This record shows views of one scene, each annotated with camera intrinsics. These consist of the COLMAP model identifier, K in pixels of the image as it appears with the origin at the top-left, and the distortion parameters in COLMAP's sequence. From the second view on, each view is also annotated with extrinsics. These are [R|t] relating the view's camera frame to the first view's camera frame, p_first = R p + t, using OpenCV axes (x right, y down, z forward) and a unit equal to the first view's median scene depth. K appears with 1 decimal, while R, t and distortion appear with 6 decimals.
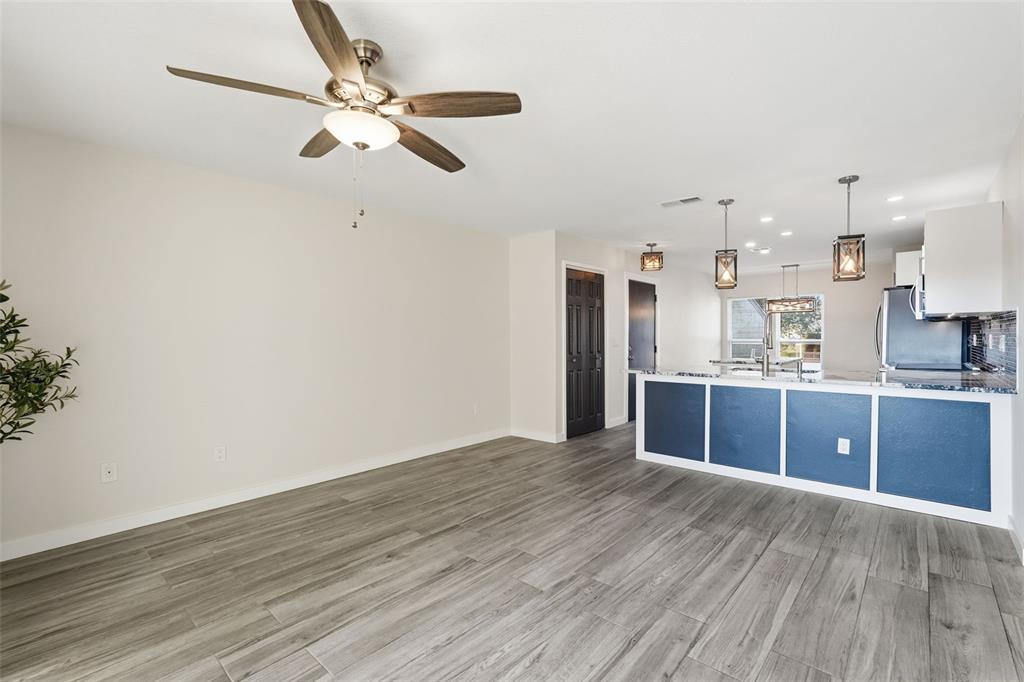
lens RADIAL K [[459.2, 0, 512.0], [0, 459.2, 341.0], [0, 0, 1]] dist [-0.014855, 0.008215]
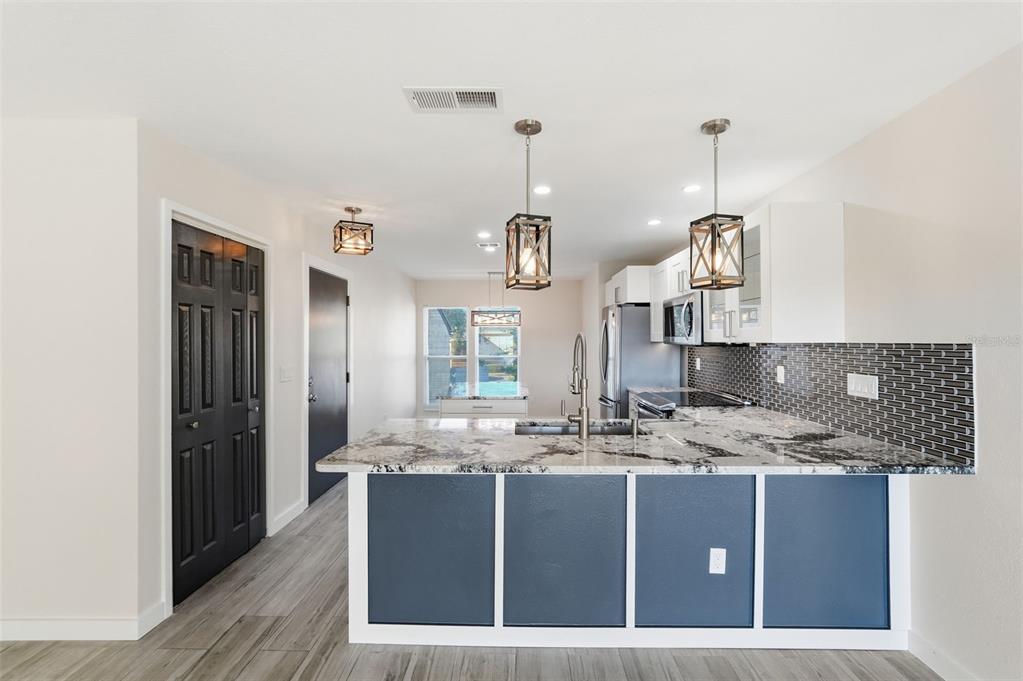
lens RADIAL K [[458.8, 0, 511.5], [0, 458.8, 340.5], [0, 0, 1]] dist [-0.014855, 0.008215]
pose [[0.755394, 0.003568, 0.655261, 0.075744], [0.004395, 0.999935, -0.010511, -0.035825], [-0.655256, 0.010819, 0.755330, 0.448043]]
